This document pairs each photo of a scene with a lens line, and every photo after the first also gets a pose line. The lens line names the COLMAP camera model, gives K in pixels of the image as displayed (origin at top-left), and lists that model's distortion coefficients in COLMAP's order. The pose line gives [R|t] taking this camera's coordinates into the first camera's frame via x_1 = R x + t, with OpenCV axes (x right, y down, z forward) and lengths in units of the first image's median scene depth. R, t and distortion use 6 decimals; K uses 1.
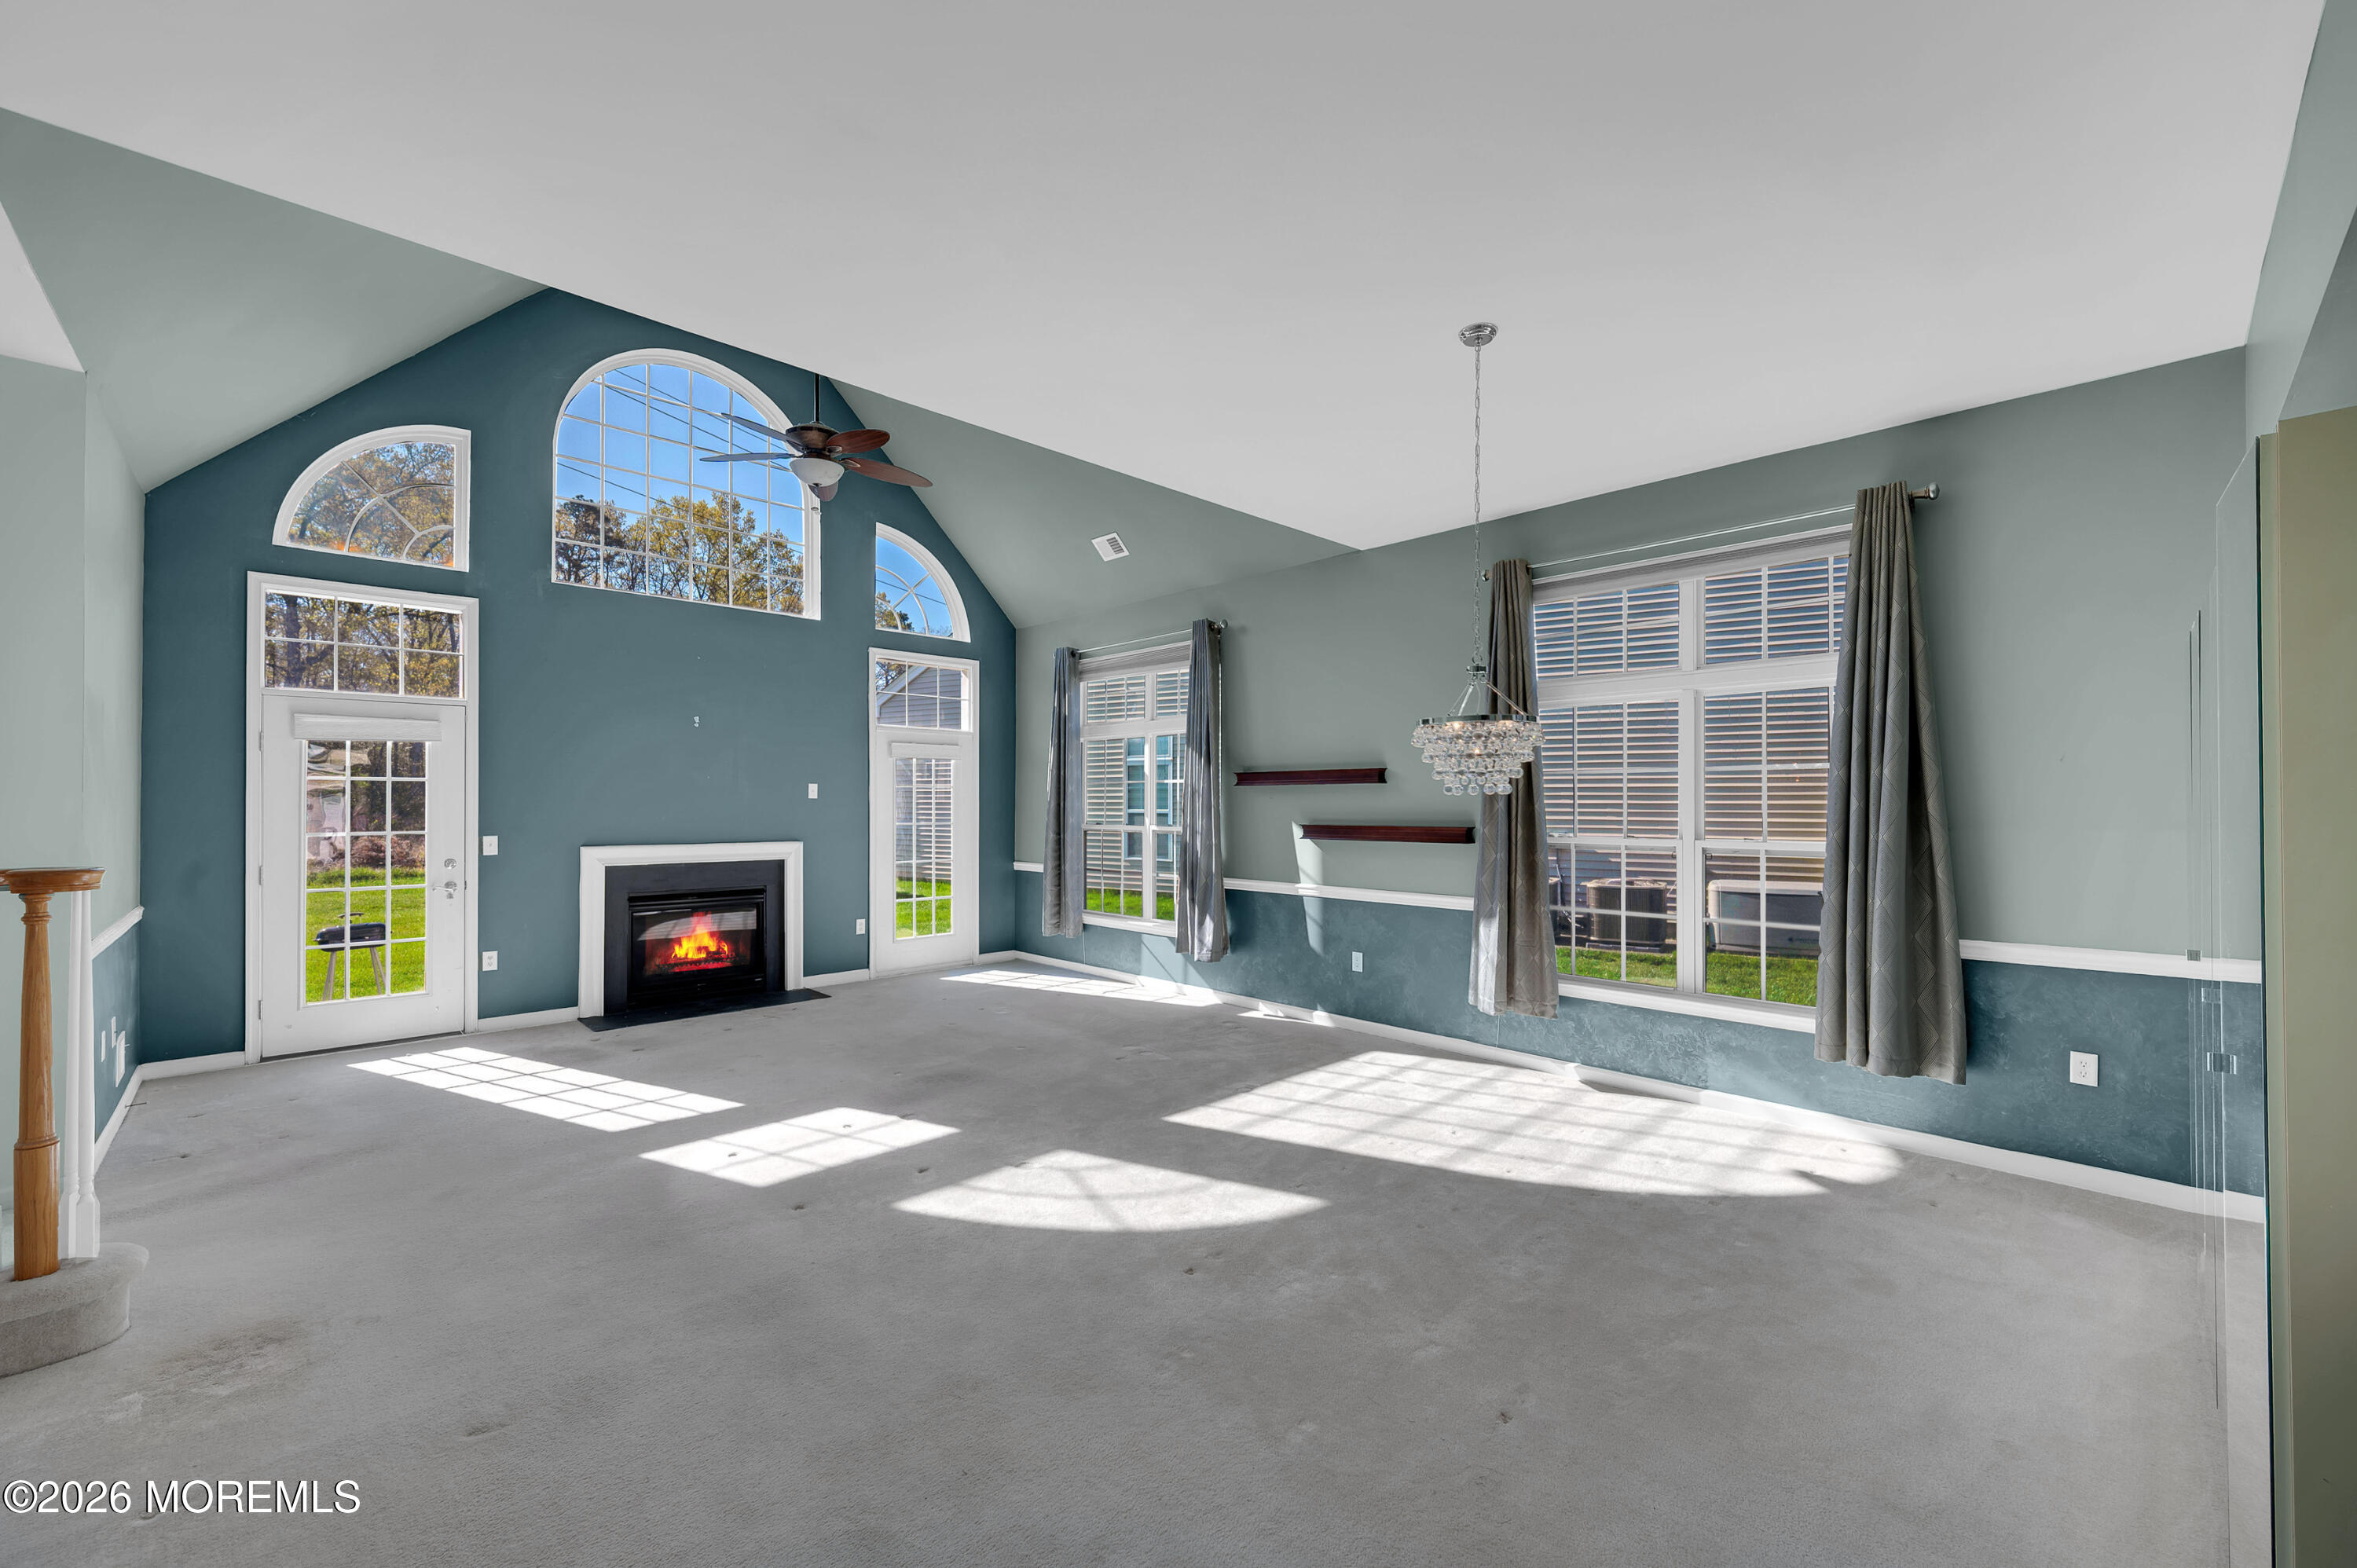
lens RADIAL K [[930.2, 0, 1171.9], [0, 930.2, 809.8], [0, 0, 1]] dist [0.022627, 0.000176]
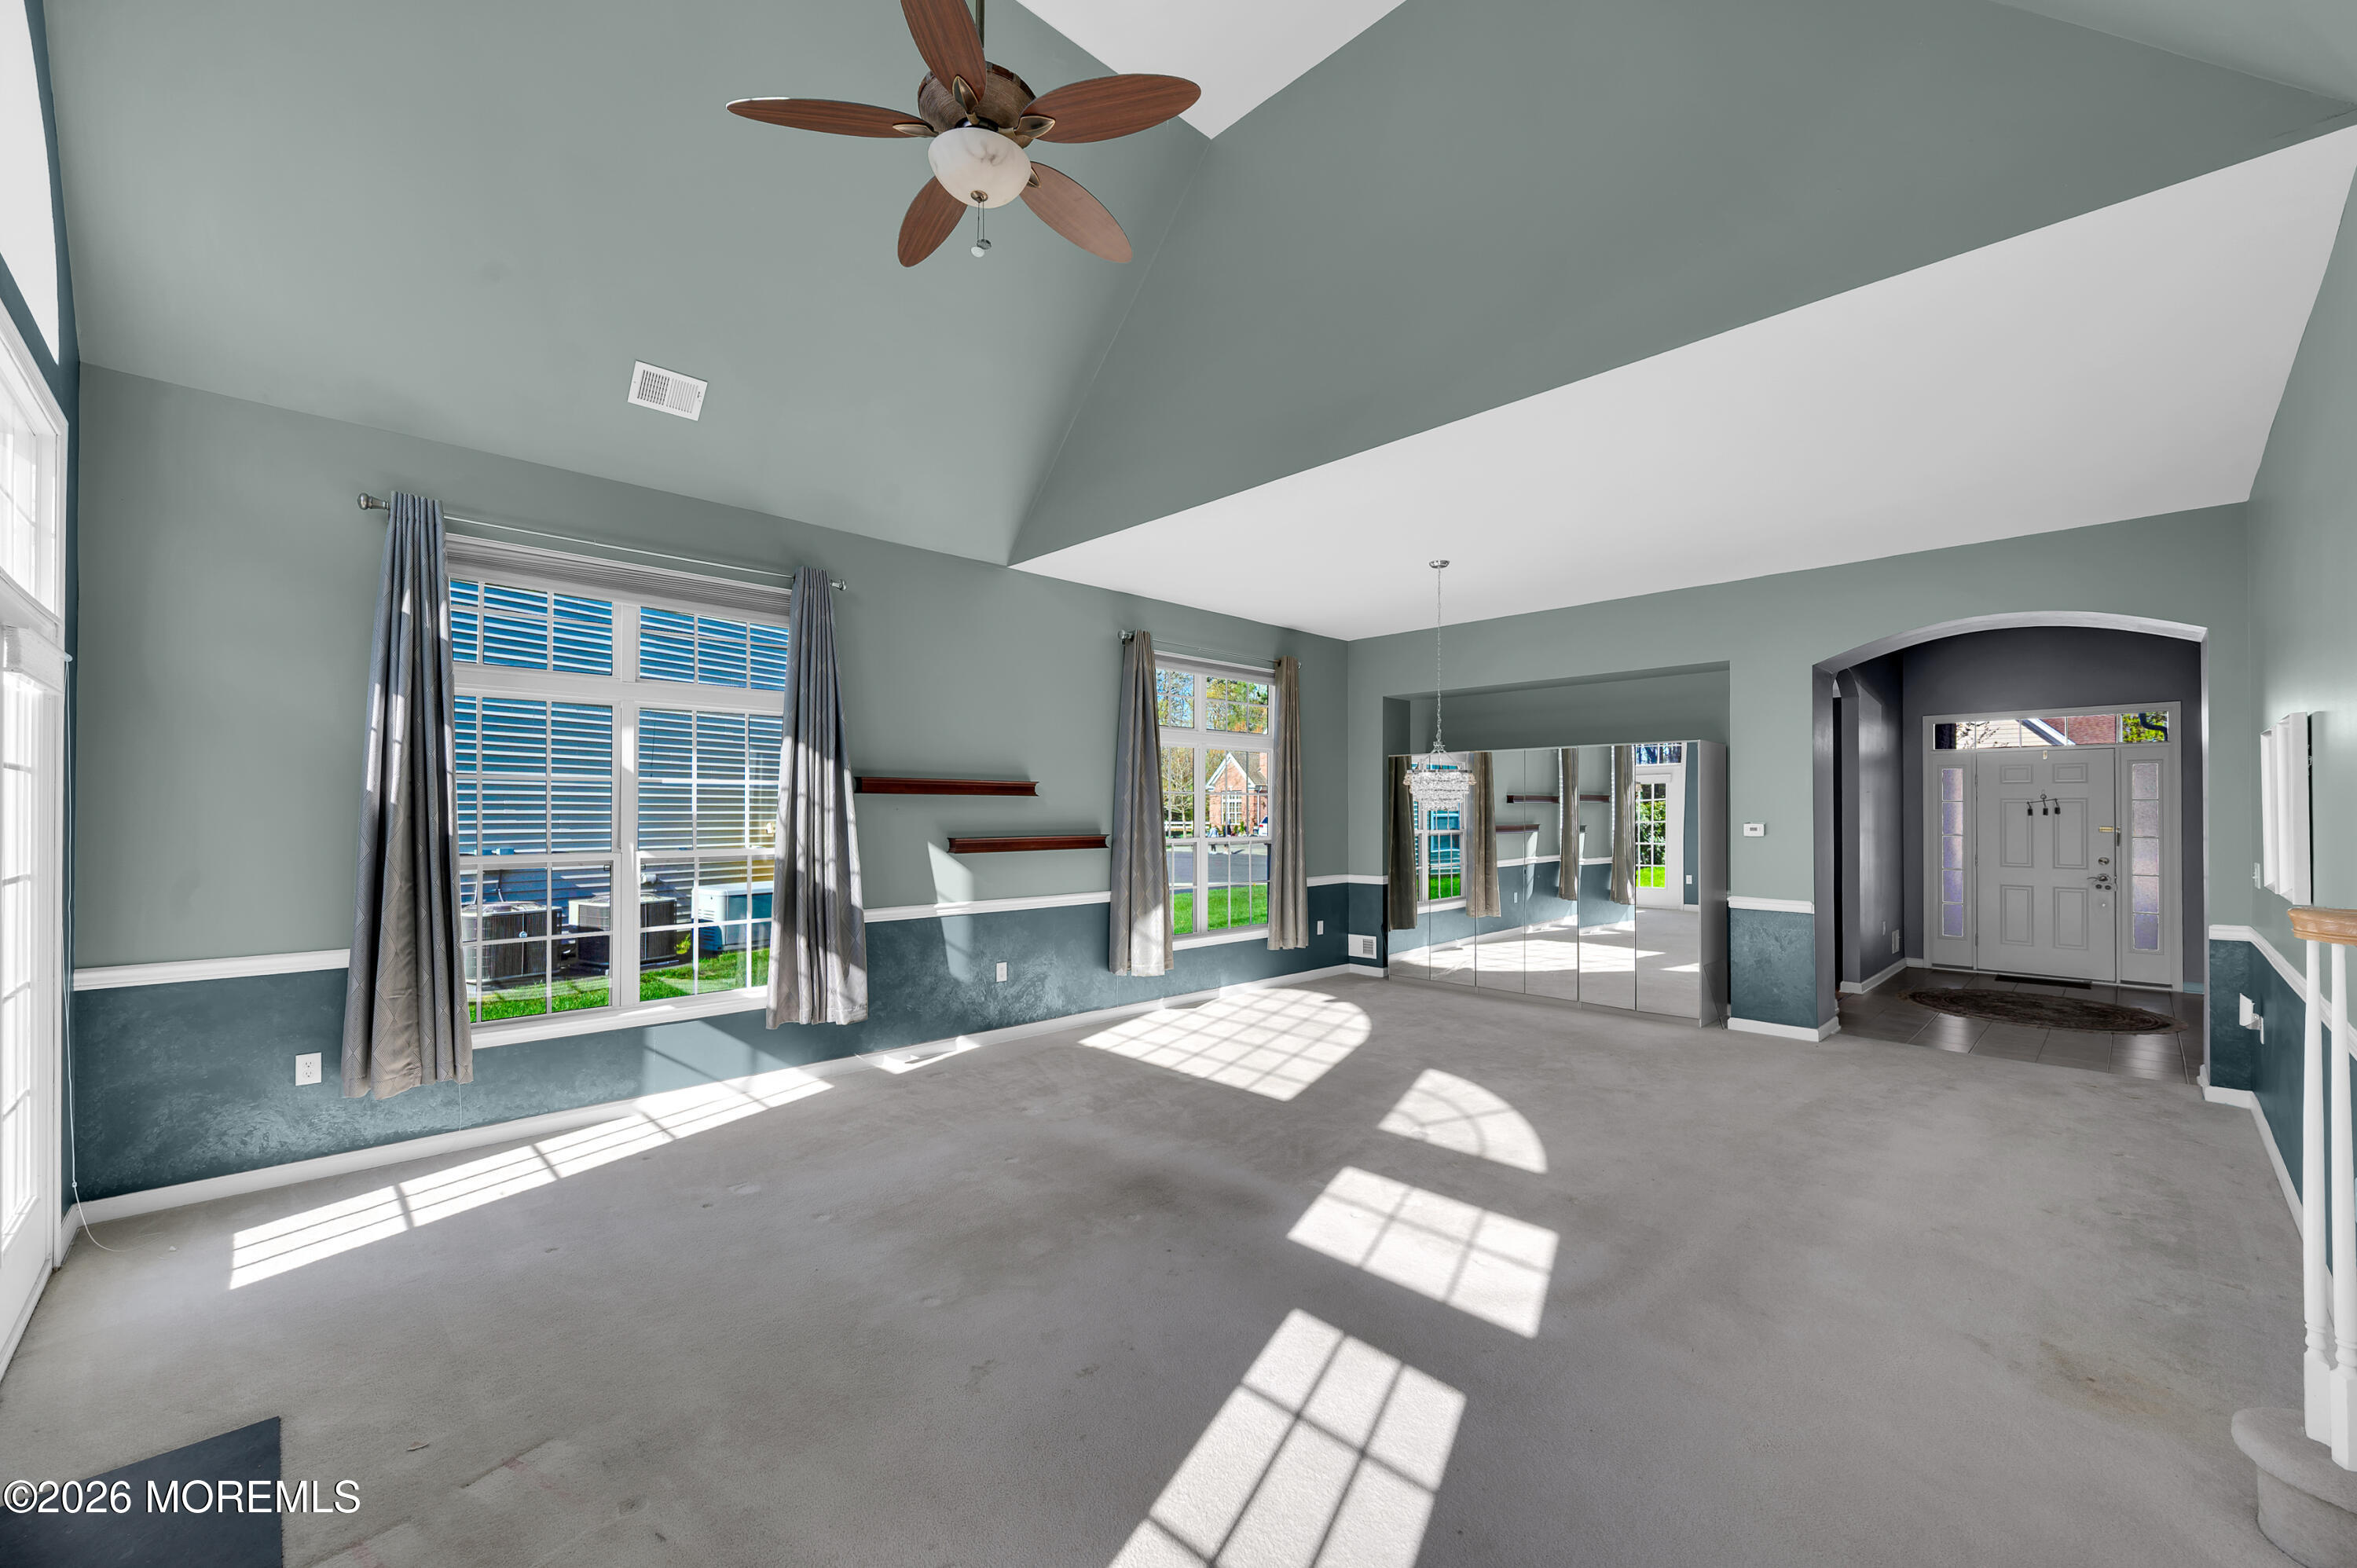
lens RADIAL K [[930.2, 0, 1171.9], [0, 930.2, 809.8], [0, 0, 1]] dist [0.022627, 0.000176]
pose [[0.004185, 0.004418, 0.999981, -0.739714], [0.003180, 0.999985, -0.004431, -0.007717], [-0.999986, 0.003199, 0.004171, 0.740959]]
